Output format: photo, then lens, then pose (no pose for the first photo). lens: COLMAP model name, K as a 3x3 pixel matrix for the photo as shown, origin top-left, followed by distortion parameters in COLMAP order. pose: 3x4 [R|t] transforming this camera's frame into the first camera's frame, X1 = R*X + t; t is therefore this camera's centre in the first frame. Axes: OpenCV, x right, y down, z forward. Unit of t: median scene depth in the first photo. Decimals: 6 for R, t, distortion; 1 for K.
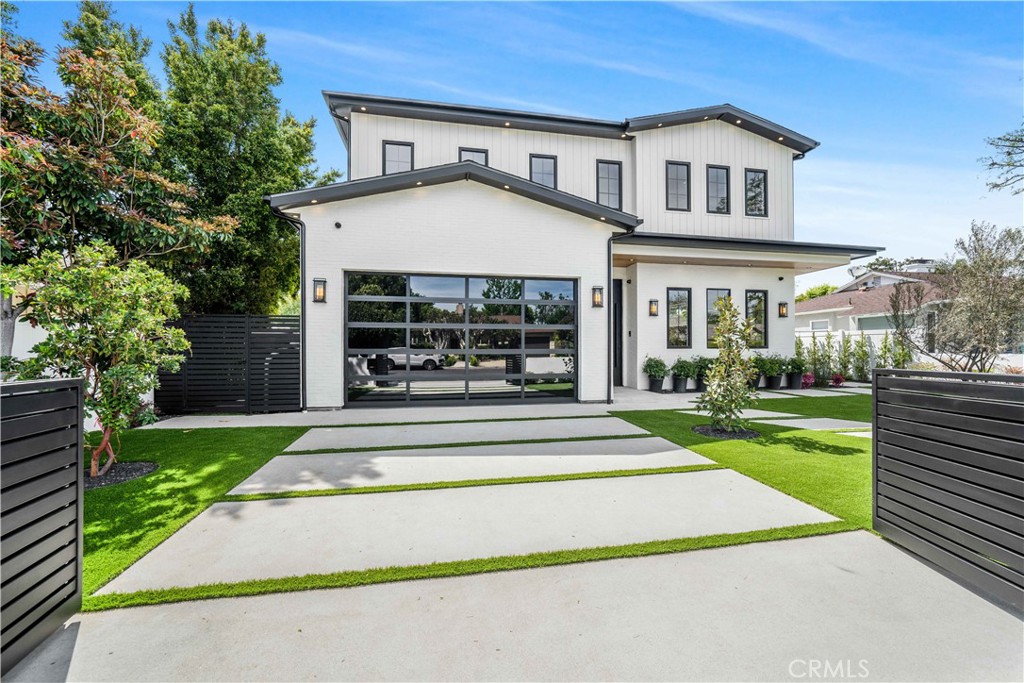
lens RADIAL K [[410.6, 0, 512.5], [0, 410.6, 347.0], [0, 0, 1]] dist [-0.002265, -0.000255]
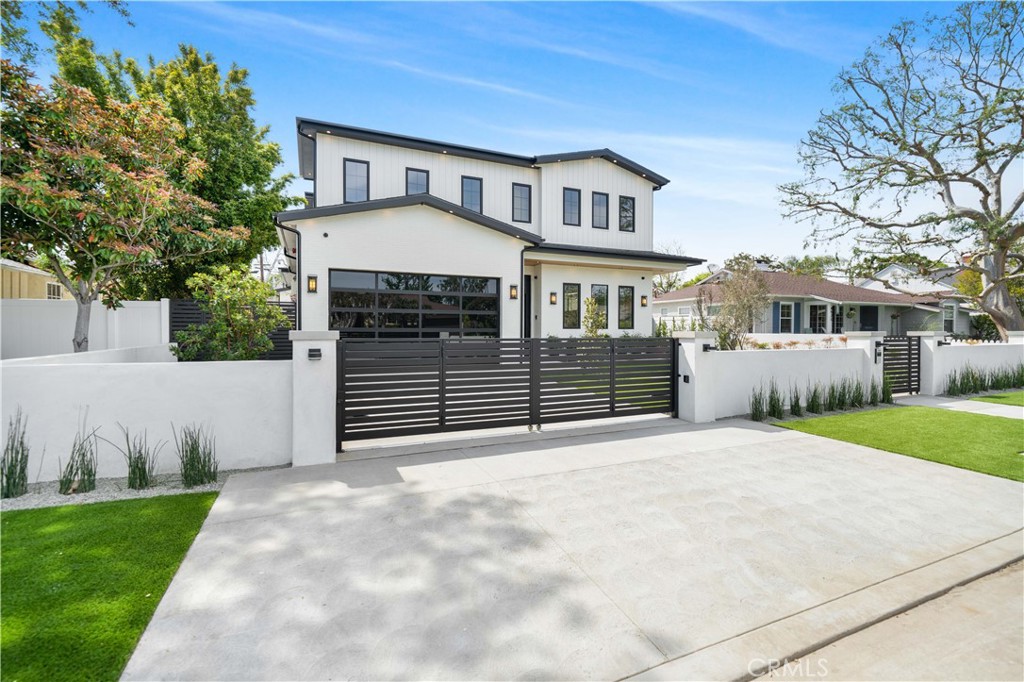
lens RADIAL K [[436.2, 0, 508.7], [0, 436.2, 335.5], [0, 0, 1]] dist [0.008302, -0.000094]
pose [[0.977540, 0.002515, 0.210734, -0.098388], [-0.006696, 0.999795, 0.019128, -0.000082], [-0.210642, -0.020109, 0.977356, -0.363957]]
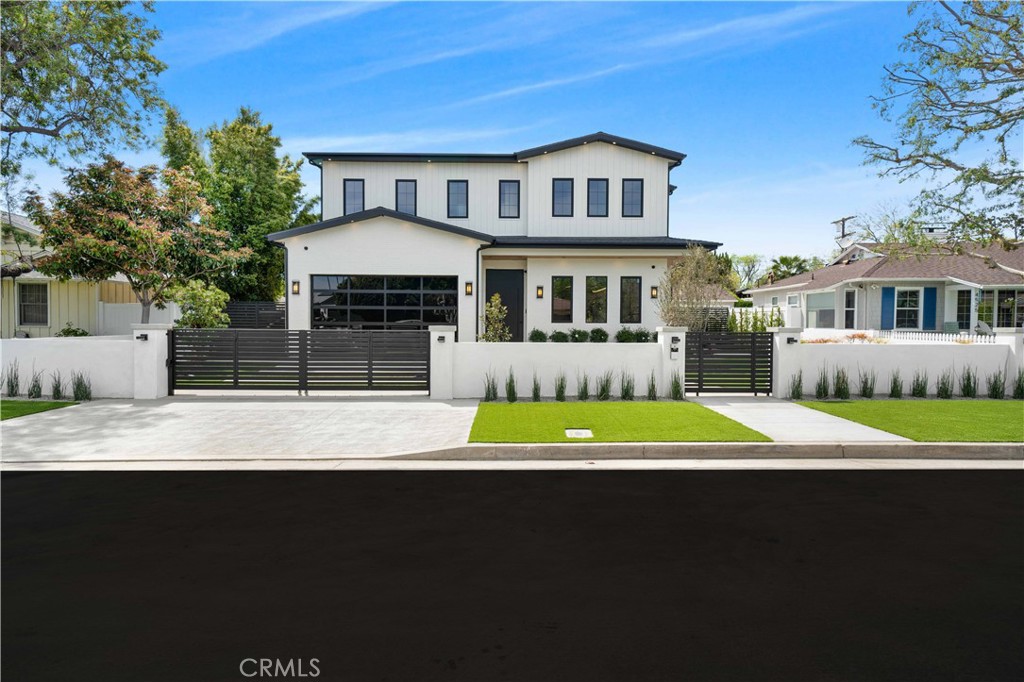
lens RADIAL K [[501.2, 0, 494.6], [0, 501.2, 338.3], [0, 0, 1]] dist [0.019723, 0.001609]
pose [[0.985606, 0.012475, -0.168597, 0.481640], [-0.005935, 0.999212, 0.039241, -0.008493], [0.168954, -0.037675, 0.984904, -0.640566]]
